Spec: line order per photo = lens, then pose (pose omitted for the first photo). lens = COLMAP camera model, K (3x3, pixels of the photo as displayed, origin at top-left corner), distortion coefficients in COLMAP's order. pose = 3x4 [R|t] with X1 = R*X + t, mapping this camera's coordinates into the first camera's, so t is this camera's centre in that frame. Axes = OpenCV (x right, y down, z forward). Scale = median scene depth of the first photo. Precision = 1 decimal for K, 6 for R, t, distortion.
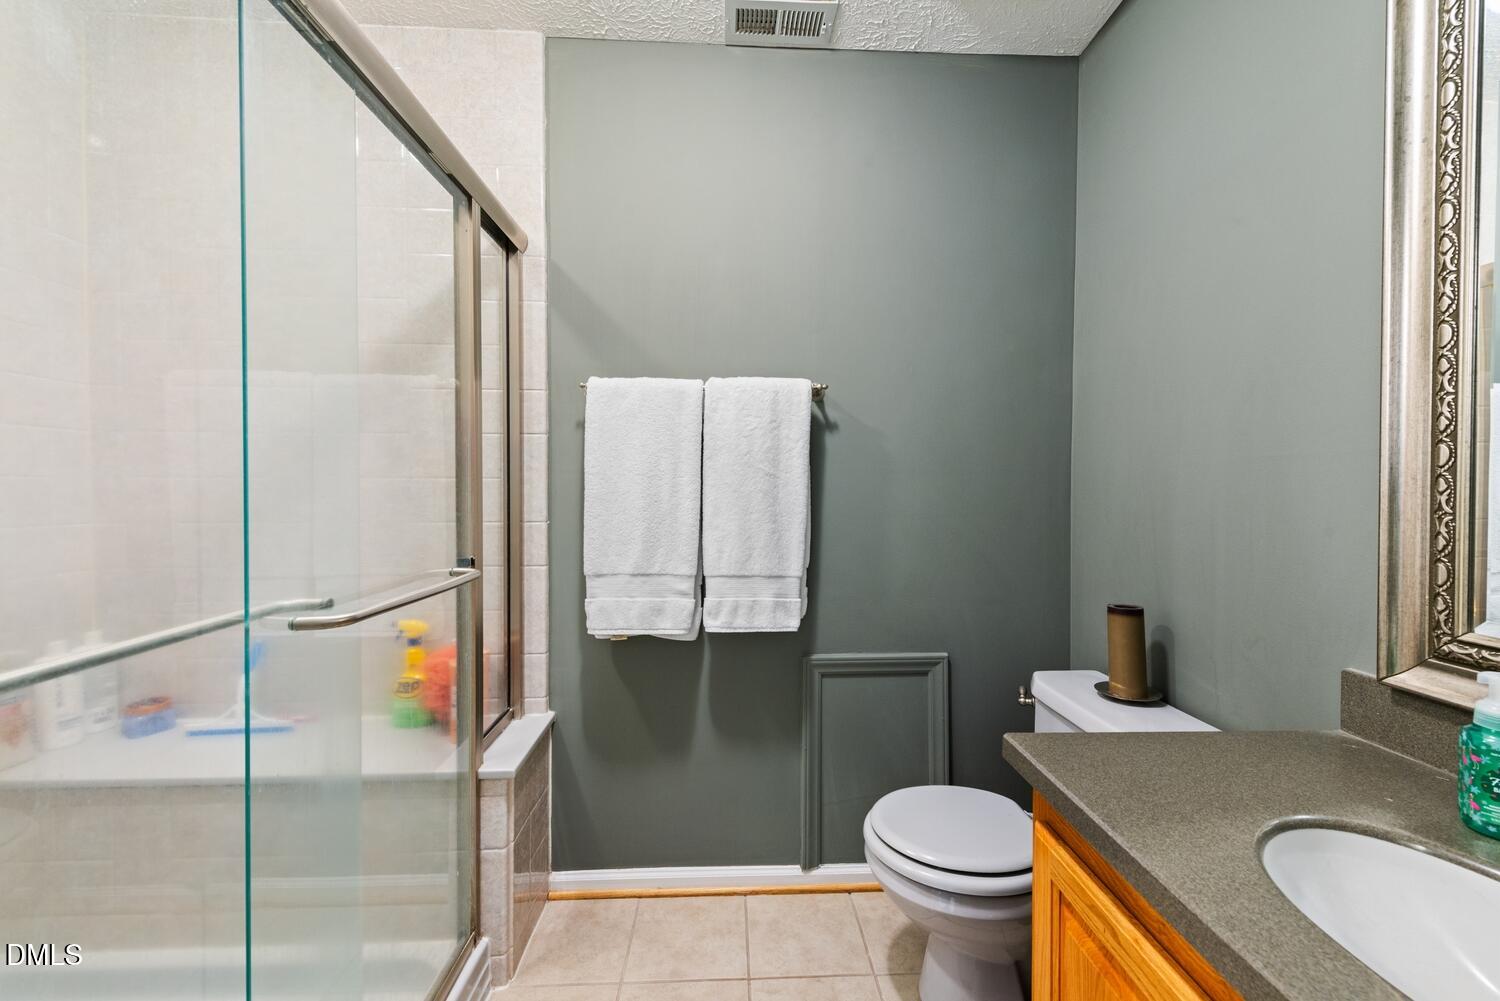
lens RADIAL K [[612.7, 0, 750.0], [0, 612.7, 500.5], [0, 0, 1]] dist [0.028340, 0.000228]
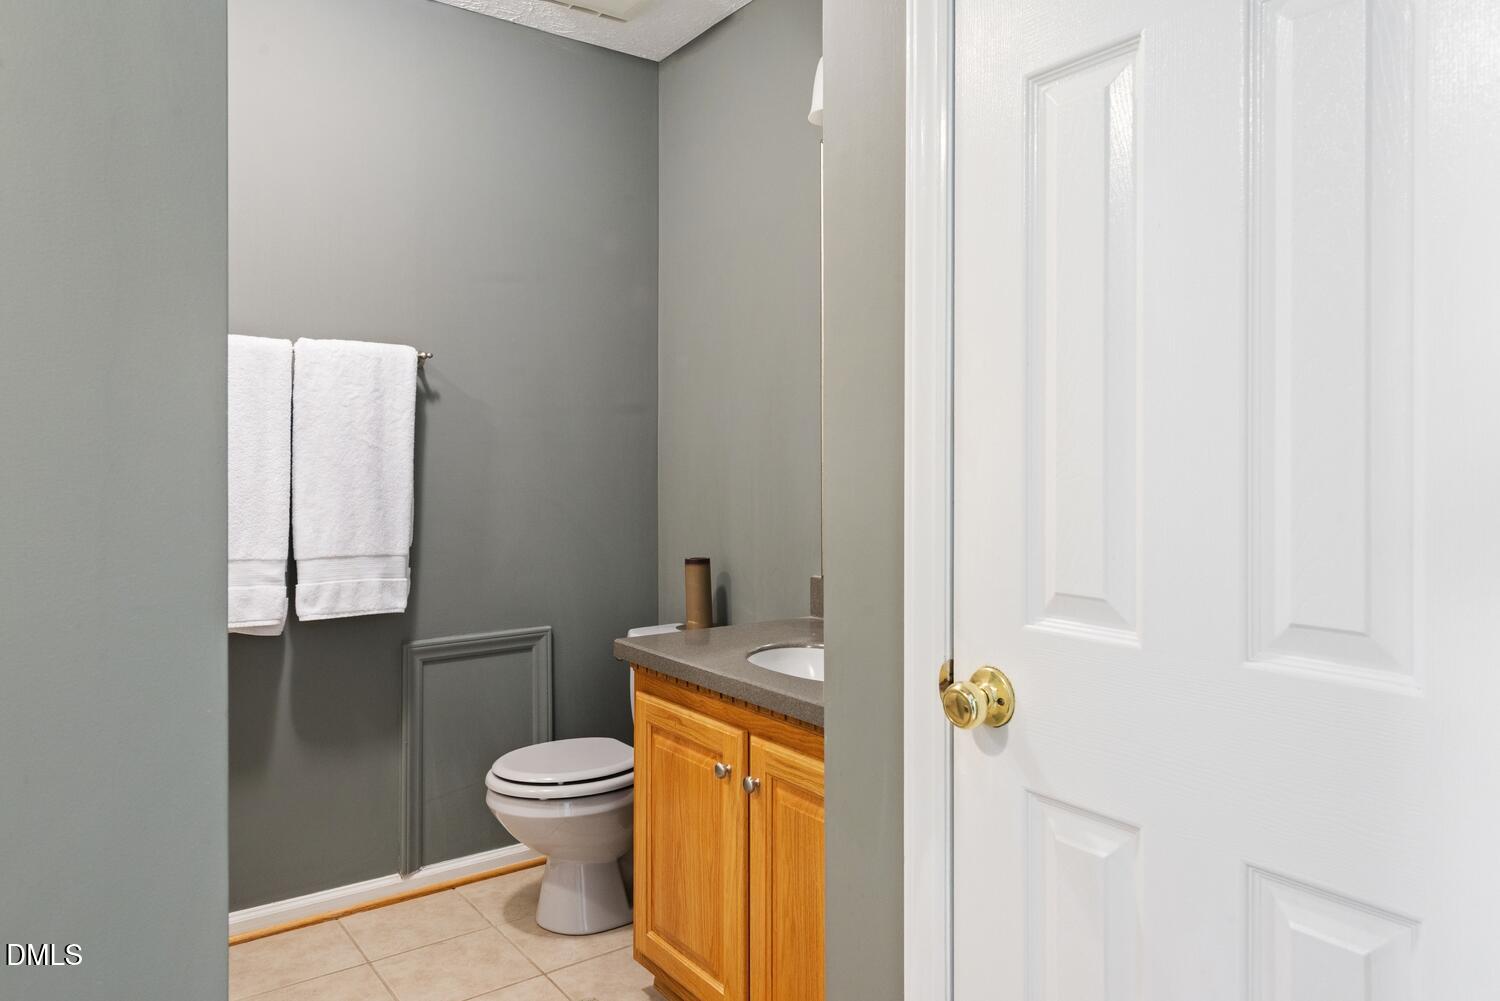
lens RADIAL K [[981.6, 0, 750.0], [0, 981.6, 500.5], [0, 0, 1]] dist [-0.002321, -0.000746]
pose [[0.838756, -0.022405, 0.544046, -0.300846], [0.009120, 0.999591, 0.027105, 0.003772], [-0.544430, -0.017773, 0.838618, -0.568147]]
